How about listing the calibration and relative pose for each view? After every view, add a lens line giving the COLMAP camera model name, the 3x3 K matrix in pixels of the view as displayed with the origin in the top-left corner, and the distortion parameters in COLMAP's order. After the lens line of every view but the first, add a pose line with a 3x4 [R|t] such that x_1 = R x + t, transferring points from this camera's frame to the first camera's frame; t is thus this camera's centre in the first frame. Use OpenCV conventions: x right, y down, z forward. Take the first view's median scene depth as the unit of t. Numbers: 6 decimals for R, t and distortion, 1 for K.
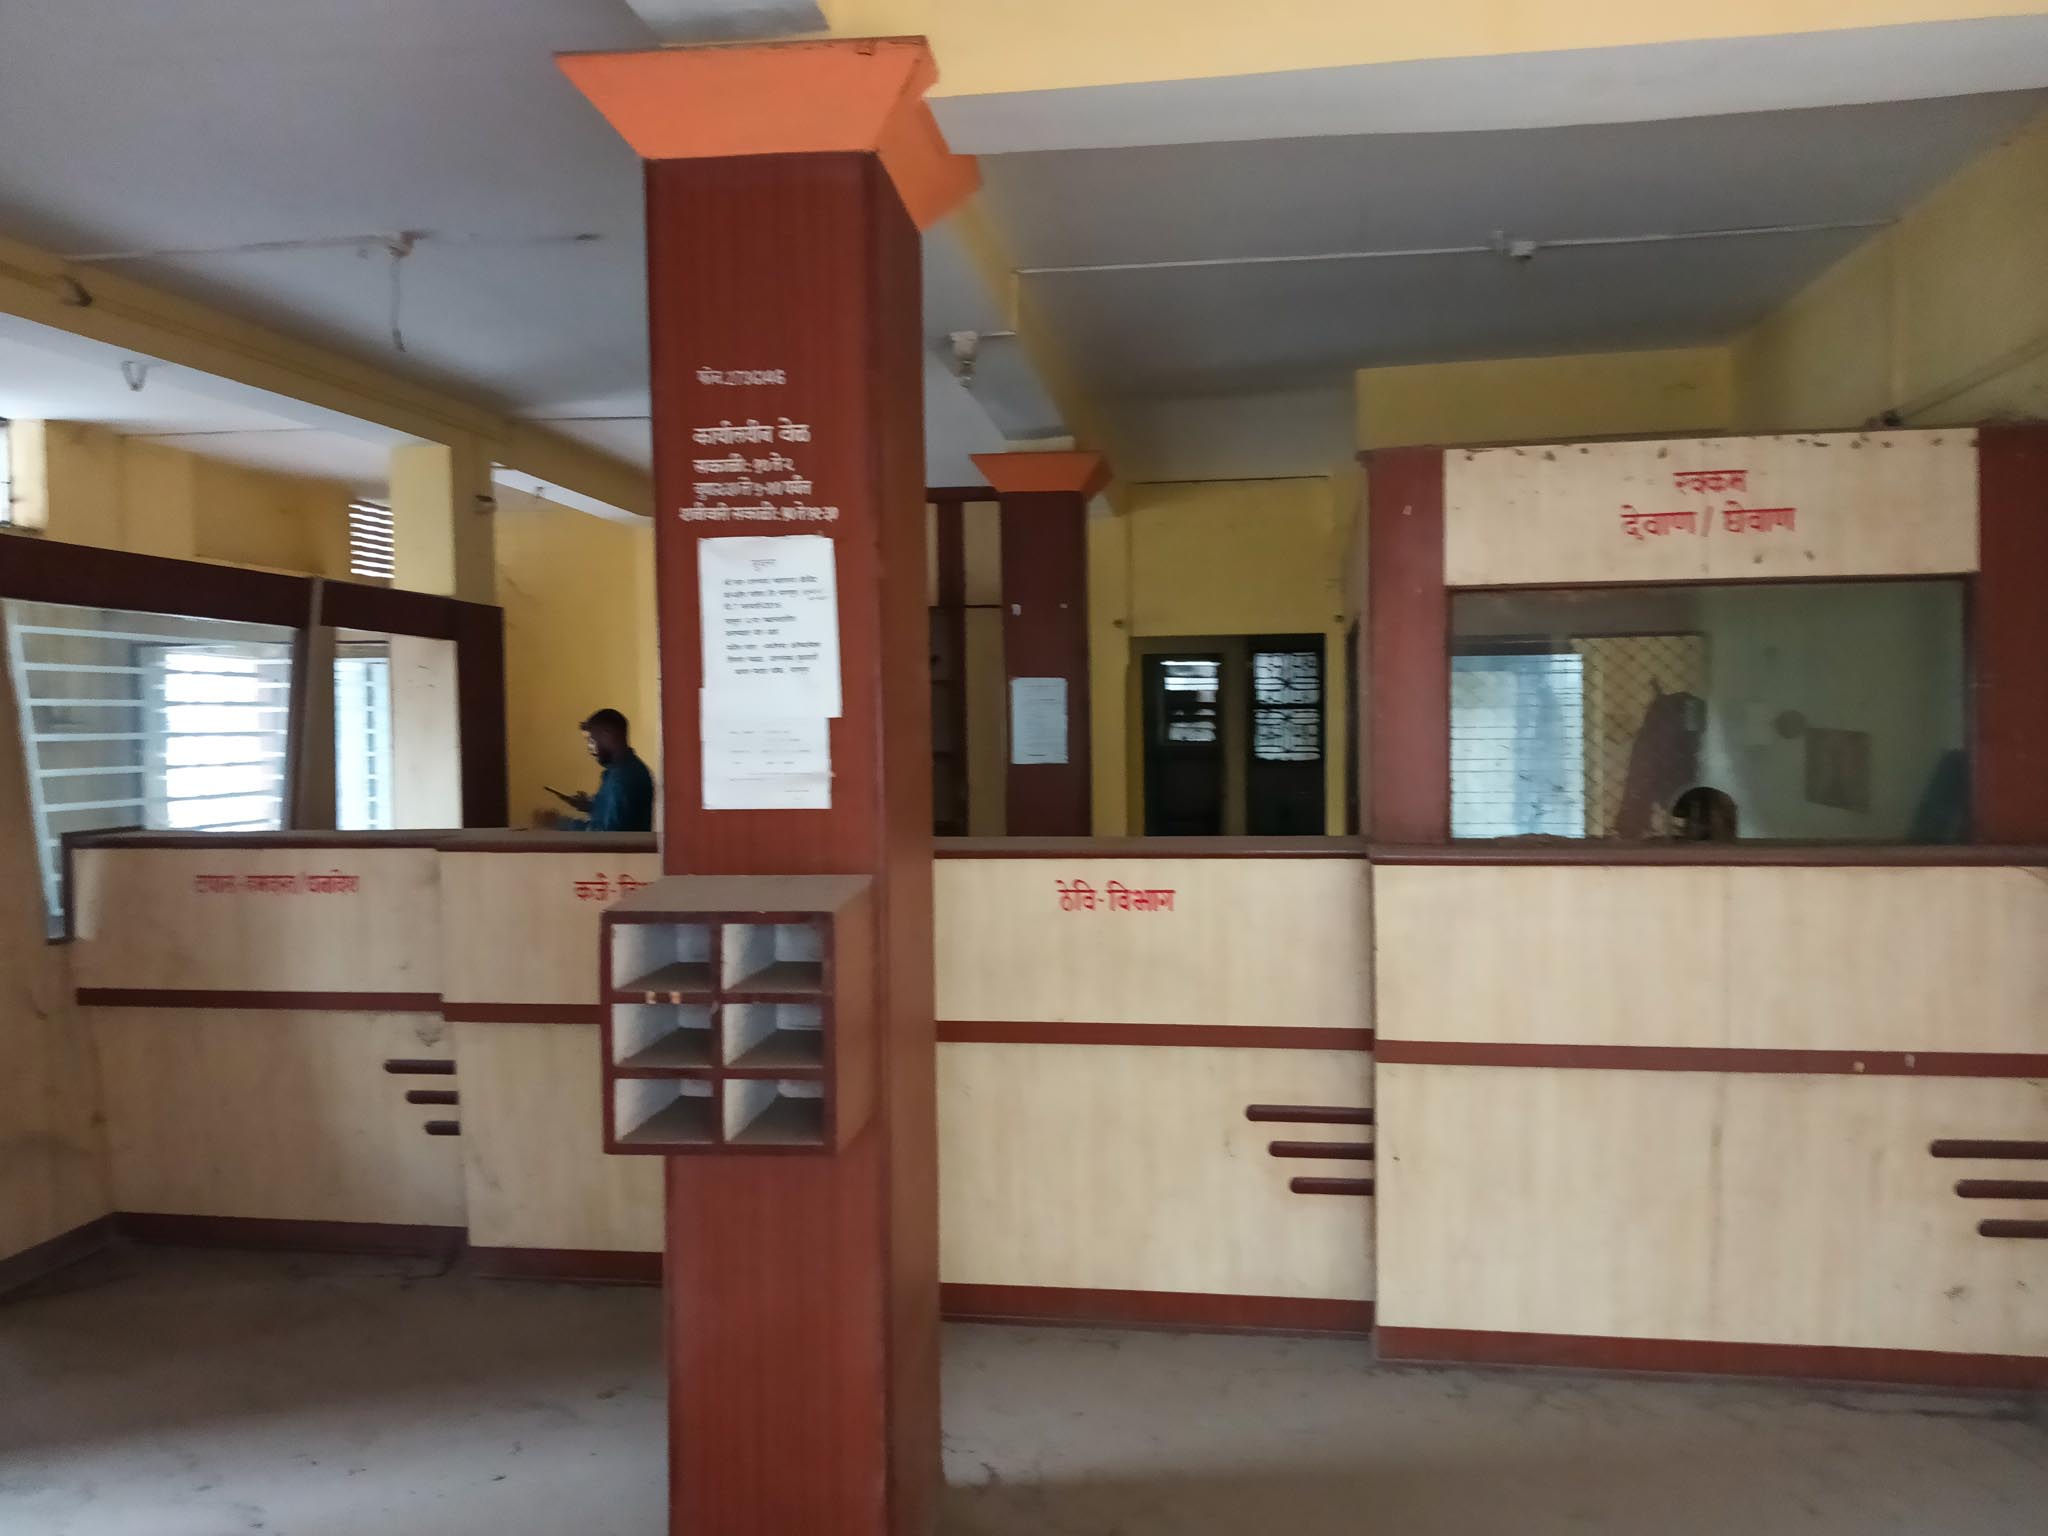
lens RADIAL K [[1625.2, 0, 1024.0], [0, 1625.2, 768.0], [0, 0, 1]] dist [0.008119, 0.001467]
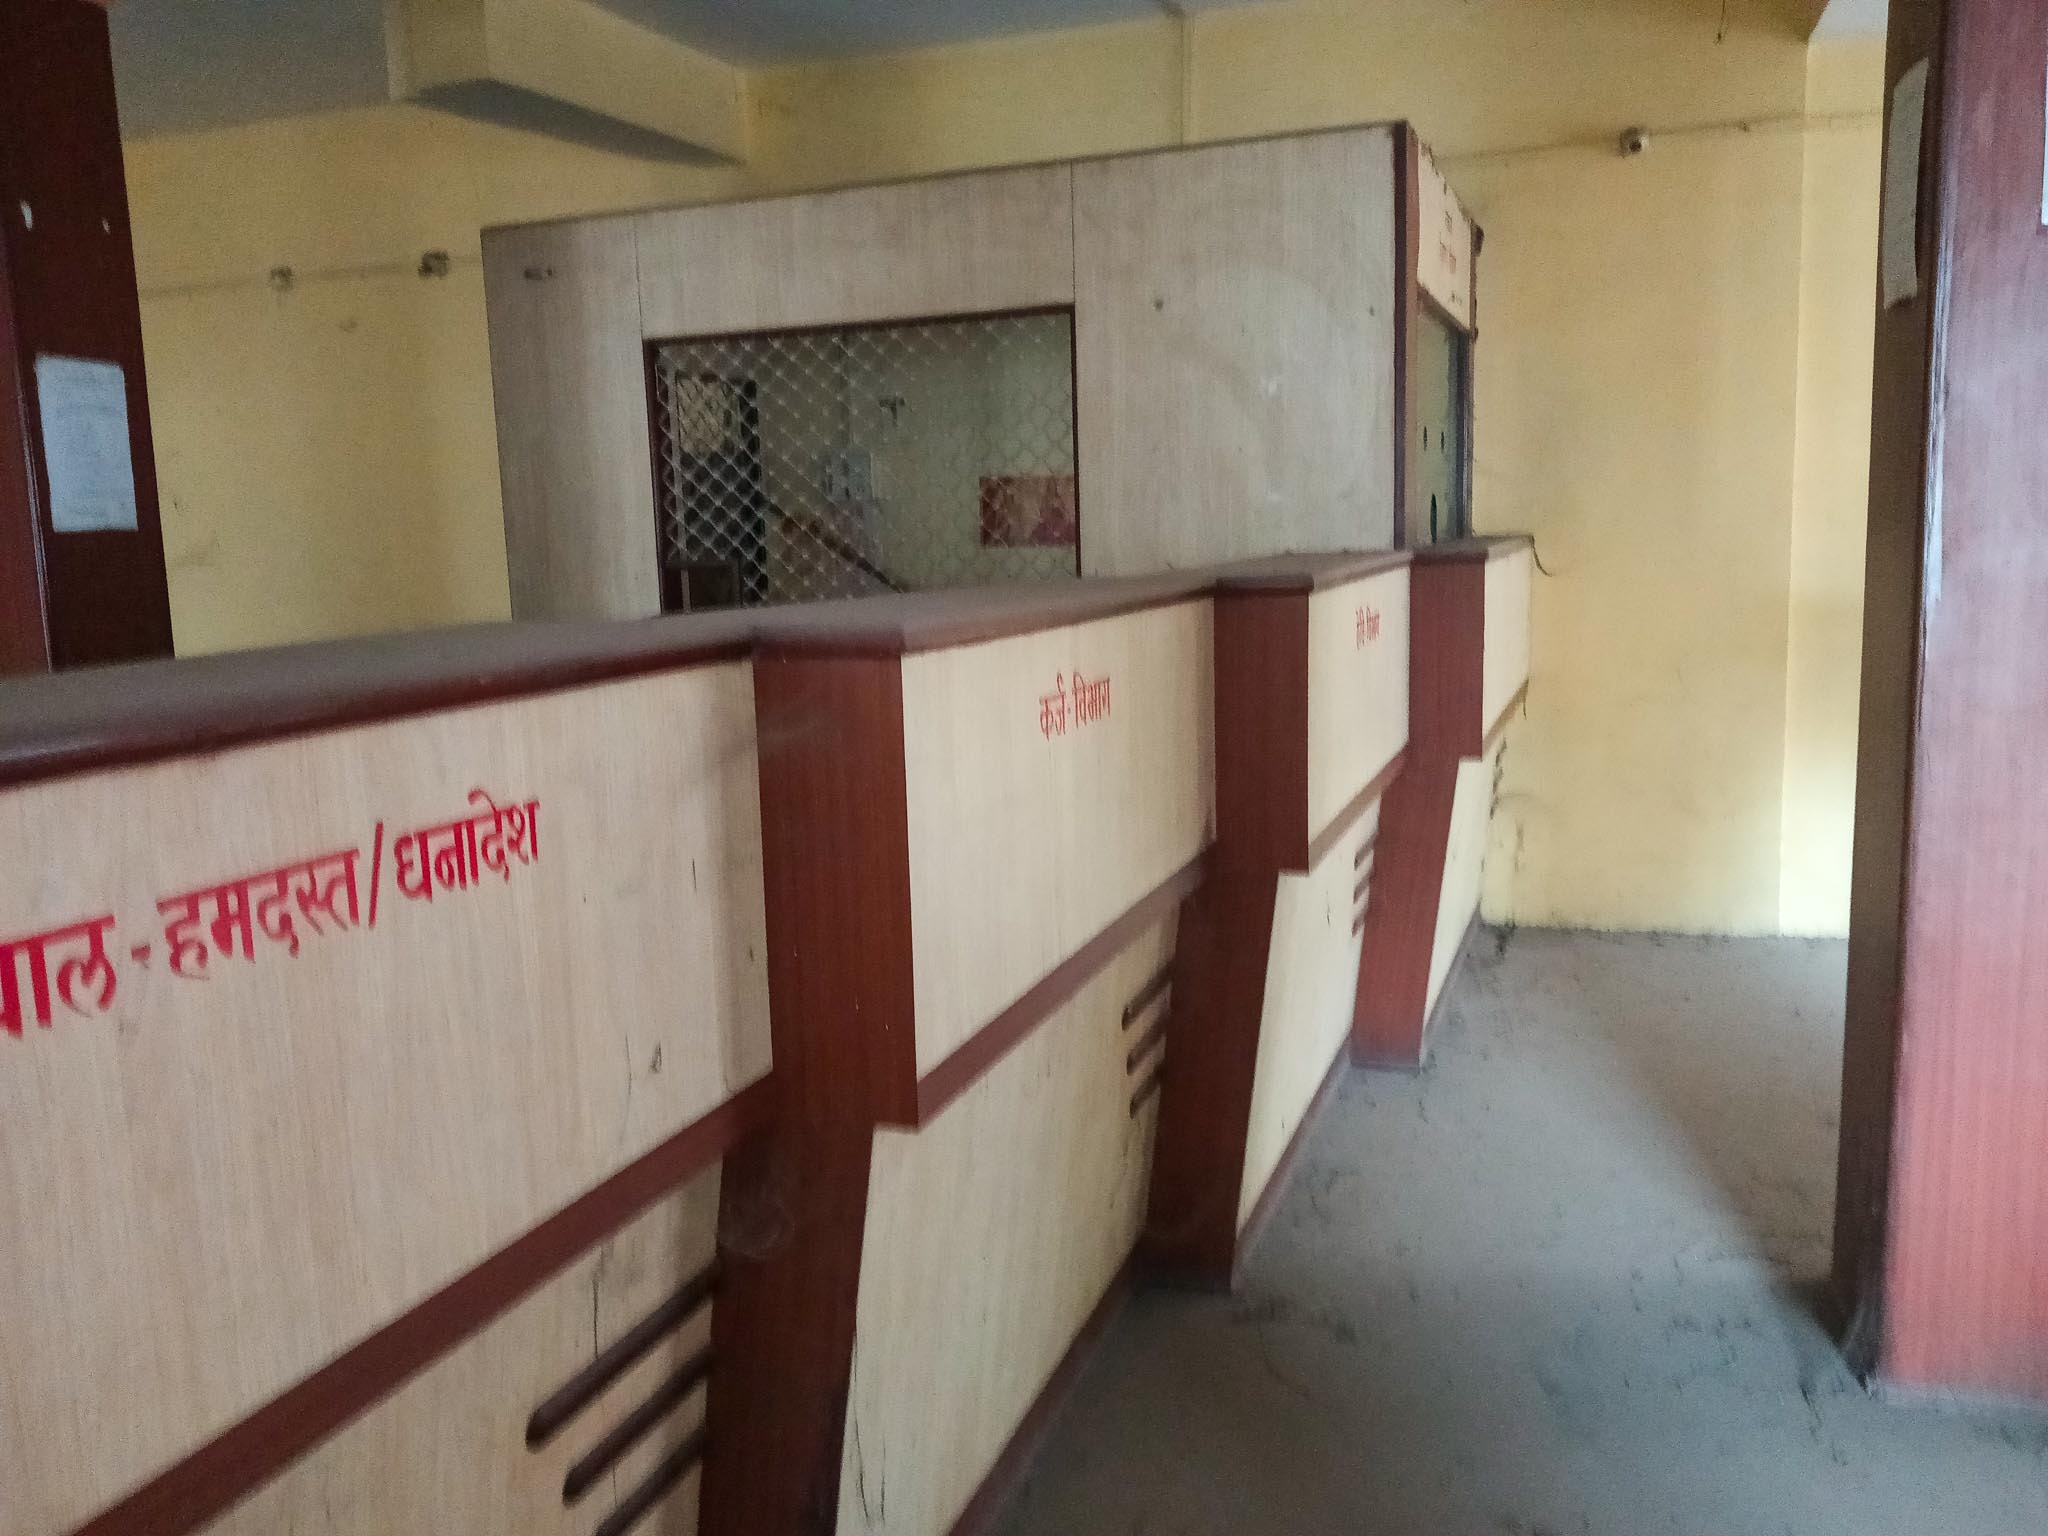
lens RADIAL K [[1625.2, 0, 1024.0], [0, 1625.2, 768.0], [0, 0, 1]] dist [0.008119, 0.001467]
pose [[0.183332, -0.136927, 0.973468, -0.554786], [0.050273, 0.990262, 0.129821, 0.025118], [-0.981765, 0.025139, 0.188430, 0.731344]]
